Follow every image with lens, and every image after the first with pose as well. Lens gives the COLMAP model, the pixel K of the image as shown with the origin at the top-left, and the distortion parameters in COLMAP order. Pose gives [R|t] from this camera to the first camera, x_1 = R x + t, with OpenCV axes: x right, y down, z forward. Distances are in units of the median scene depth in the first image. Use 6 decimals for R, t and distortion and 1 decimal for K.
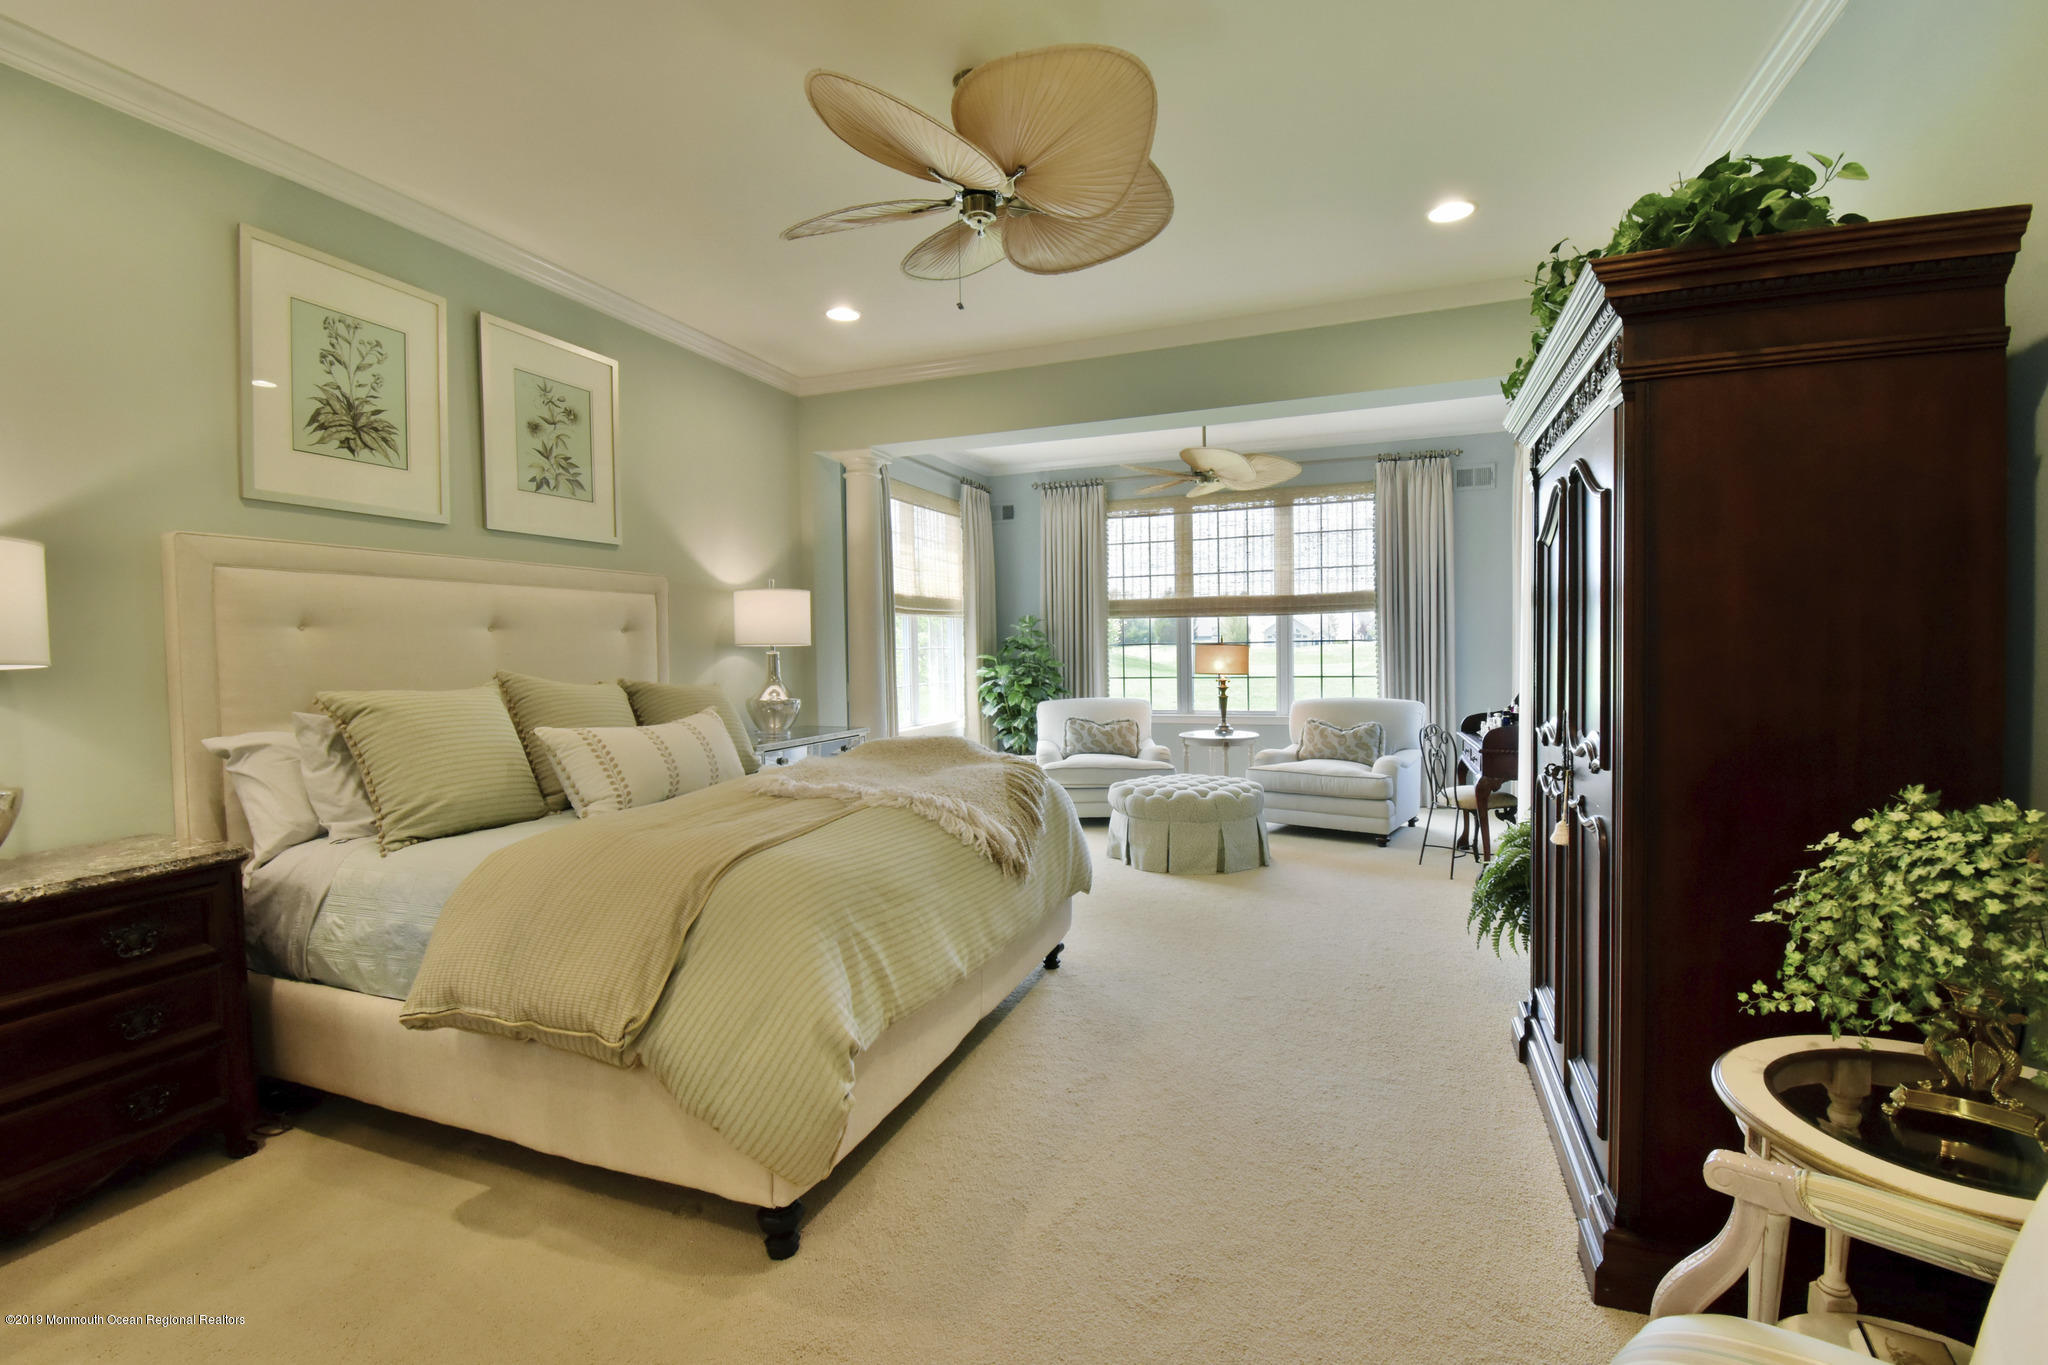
lens RADIAL K [[931.6, 0, 1024.0], [0, 931.6, 682.5], [0, 0, 1]] dist [0.000757, -0.000370]
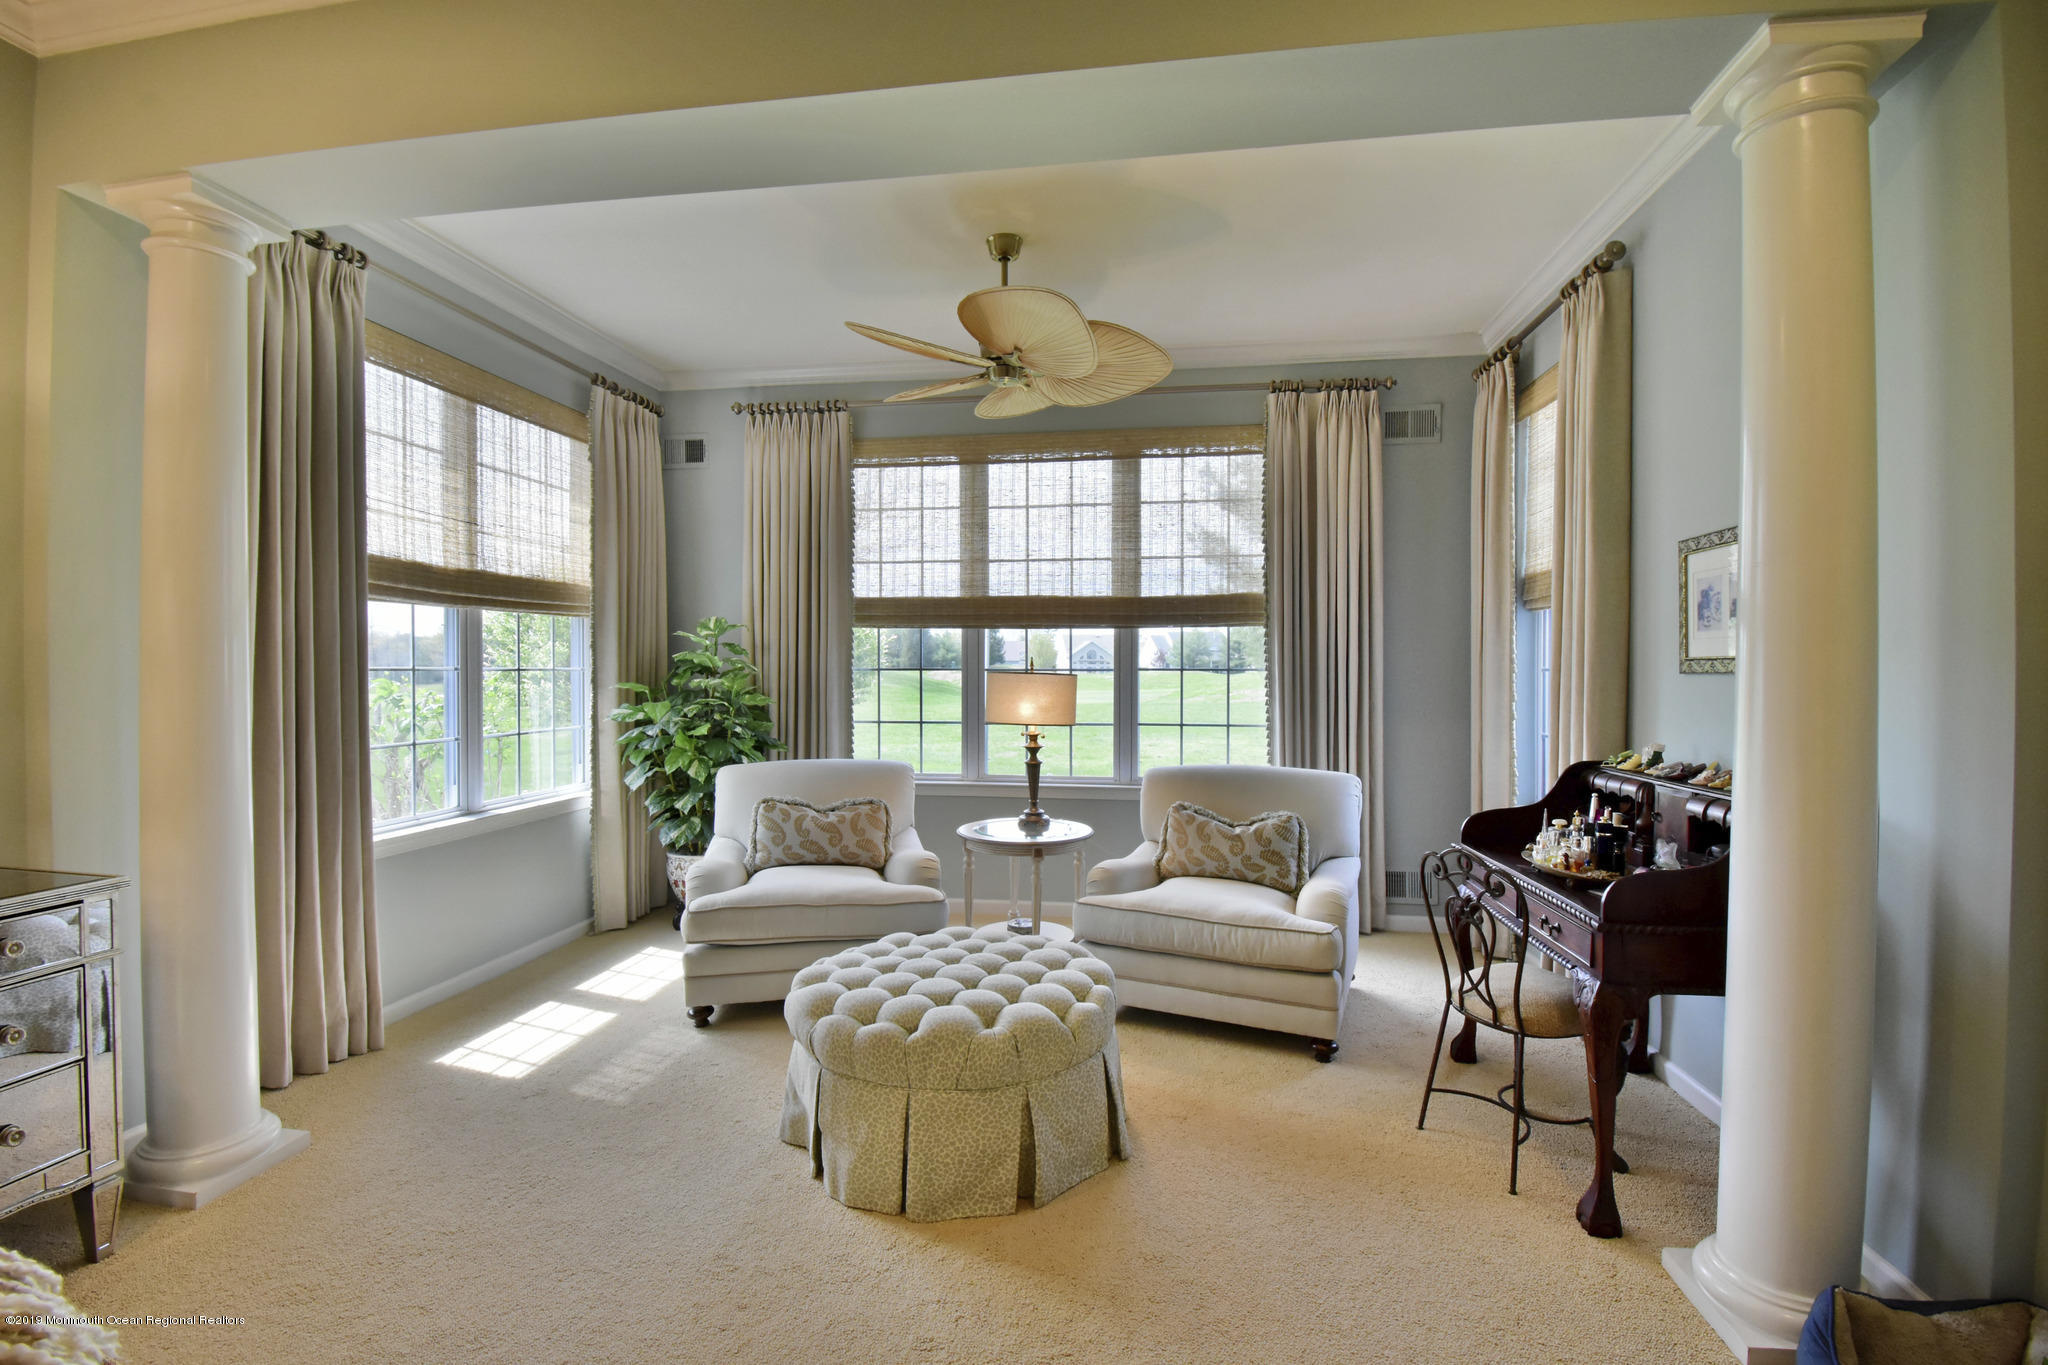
lens RADIAL K [[931.6, 0, 1024.0], [0, 931.6, 682.5], [0, 0, 1]] dist [0.000757, -0.000370]
pose [[0.979317, 0.014684, 0.201798, 0.081995], [-0.010276, 0.999686, -0.022871, -0.019561], [-0.202070, 0.020325, 0.979160, 0.392274]]
